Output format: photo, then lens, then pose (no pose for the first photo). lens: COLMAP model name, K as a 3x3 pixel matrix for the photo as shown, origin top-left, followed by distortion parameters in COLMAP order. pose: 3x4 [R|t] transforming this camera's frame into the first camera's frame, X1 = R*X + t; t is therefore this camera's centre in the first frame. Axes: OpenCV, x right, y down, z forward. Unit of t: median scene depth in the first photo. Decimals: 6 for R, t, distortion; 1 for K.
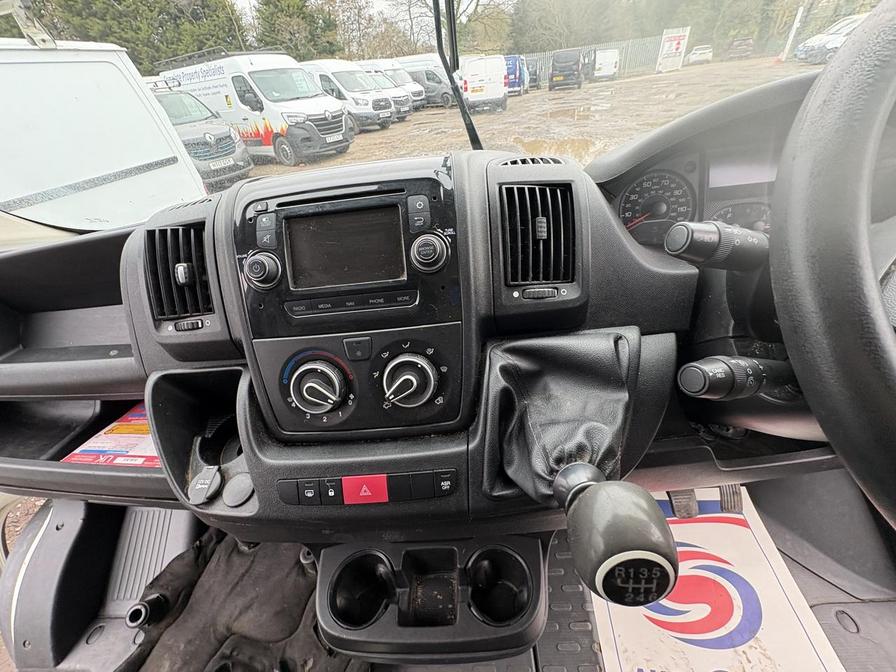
lens RADIAL K [[359.1, 0, 448.2], [0, 359.1, 336.2], [0, 0, 1]] dist [-0.001160, 0.000916]
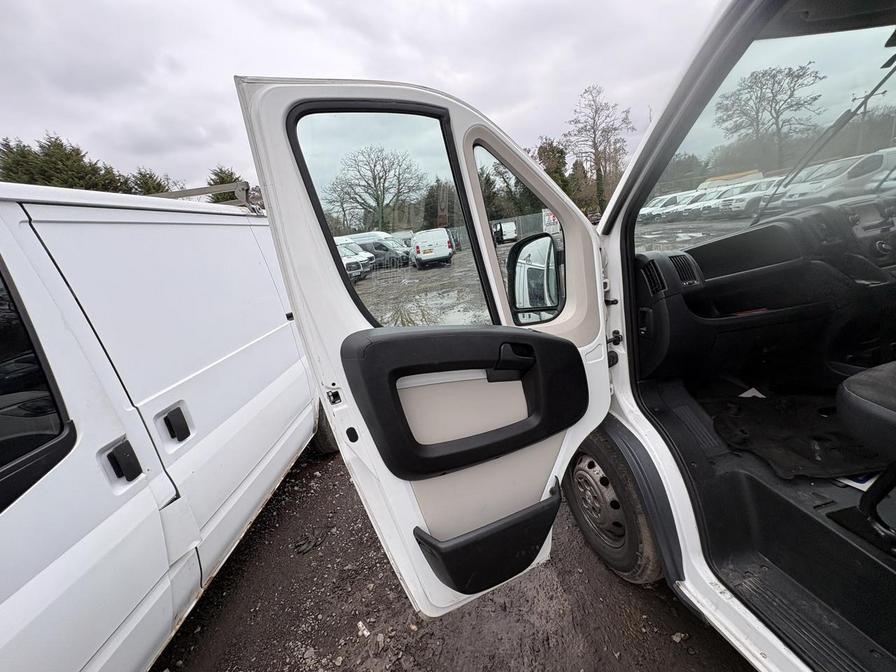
lens RADIAL K [[359.1, 0, 447.2], [0, 359.1, 337.8], [0, 0, 1]] dist [-0.001160, 0.000916]
pose [[0.974119, -0.108043, 0.198543, -0.099147], [0.173881, 0.919400, -0.352802, 0.029681], [-0.144423, 0.378194, 0.914391, -0.027480]]
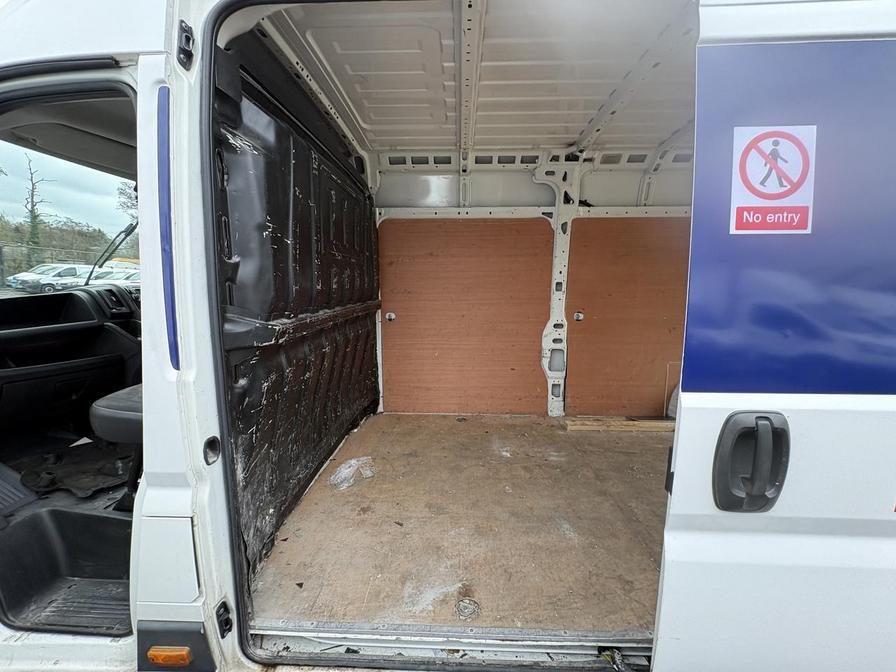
lens RADIAL K [[359.1, 0, 449.5], [0, 359.1, 337.4], [0, 0, 1]] dist [-0.001160, 0.000916]
pose [[0.010919, -0.027910, 0.999551, -0.104536], [0.544058, 0.838865, 0.017480, 0.051812], [-0.838977, 0.543623, 0.024345, -0.052076]]
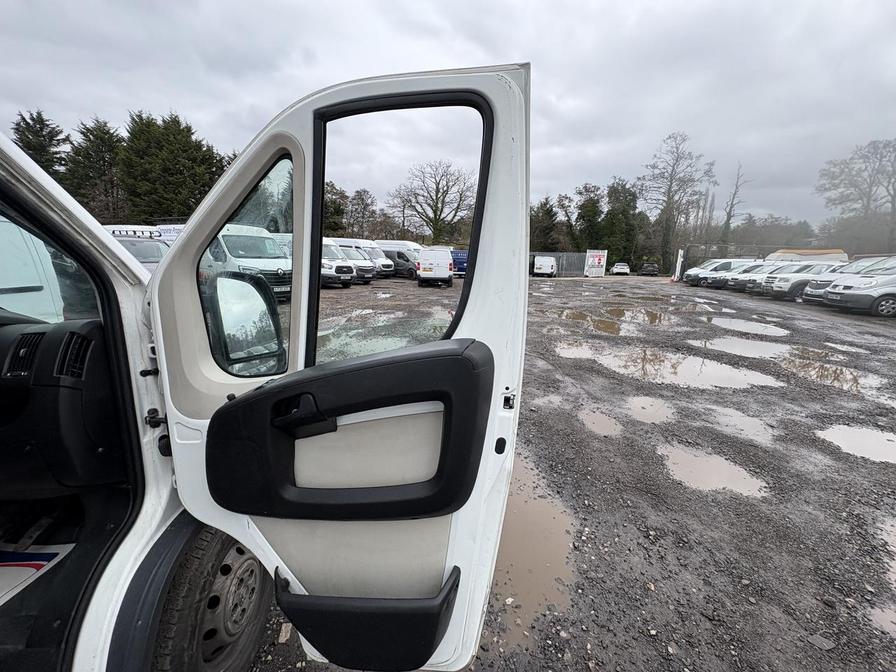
lens RADIAL K [[359.1, 0, 450.9], [0, 359.1, 334.7], [0, 0, 1]] dist [-0.001160, 0.000916]
pose [[0.991738, 0.117123, 0.052322, 0.090413], [-0.086064, 0.909964, -0.405658, 0.005274], [-0.095123, 0.397804, 0.912526, -0.030377]]
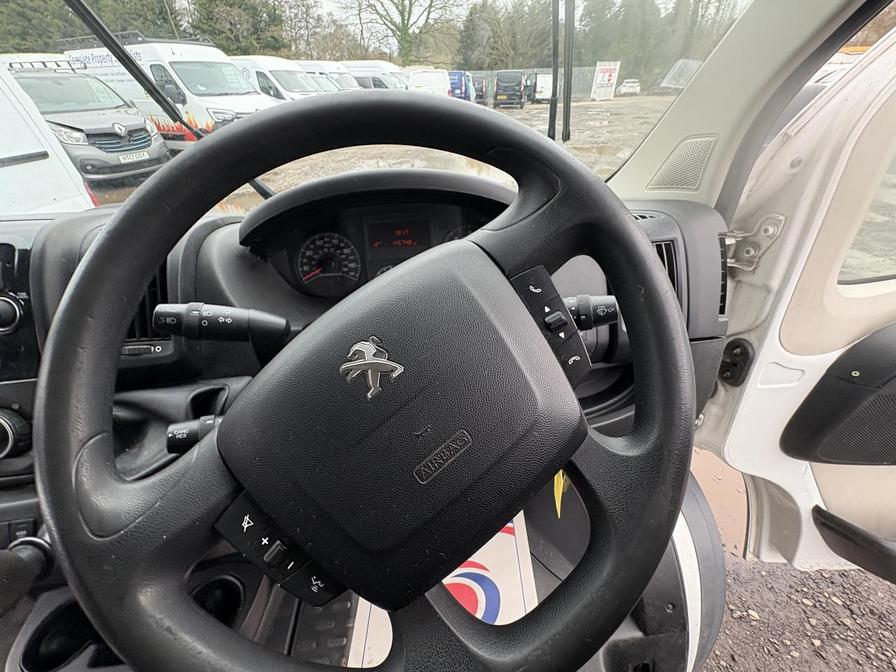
lens RADIAL K [[359.1, 0, 449.2], [0, 359.1, 337.2], [0, 0, 1]] dist [-0.001160, 0.000916]
pose [[0.991302, 0.003887, 0.131550, 0.019974], [-0.001745, 0.999864, -0.016392, -0.002721], [-0.131596, 0.016020, 0.991174, -0.003900]]
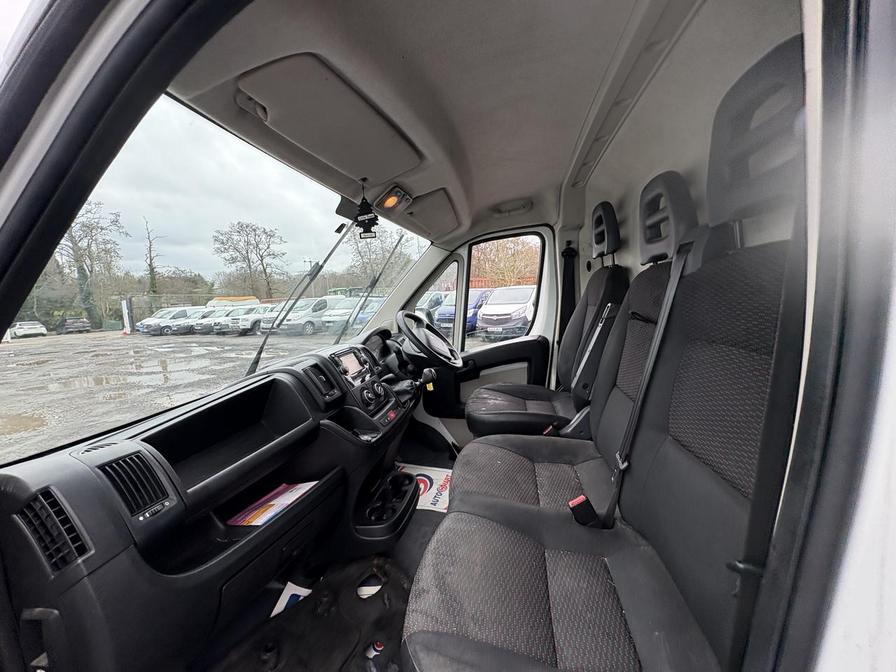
lens RADIAL K [[359.1, 0, 447.6], [0, 359.1, 336.3], [0, 0, 1]] dist [-0.001160, 0.000916]
pose [[0.180922, -0.007724, 0.983467, -0.069260], [0.599695, 0.793430, -0.104090, 0.012043], [-0.779508, 0.608613, 0.148181, -0.013118]]
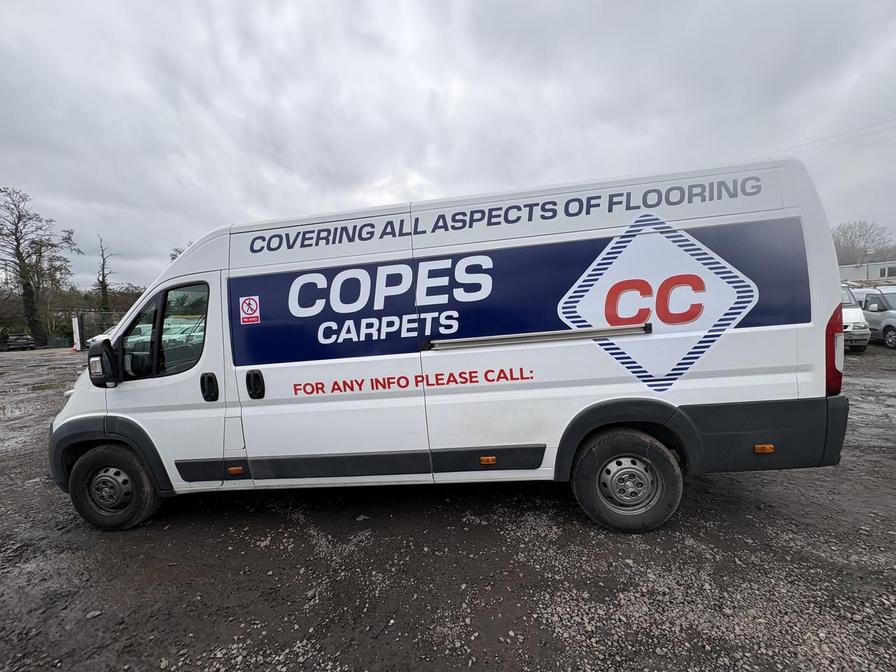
lens RADIAL K [[359.1, 0, 452.6], [0, 359.1, 336.7], [0, 0, 1]] dist [-0.001160, 0.000916]
pose [[0.089129, 0.044960, 0.995005, -0.199152], [0.606958, 0.789616, -0.090049, 0.095389], [-0.789720, 0.611952, 0.043089, -0.104698]]
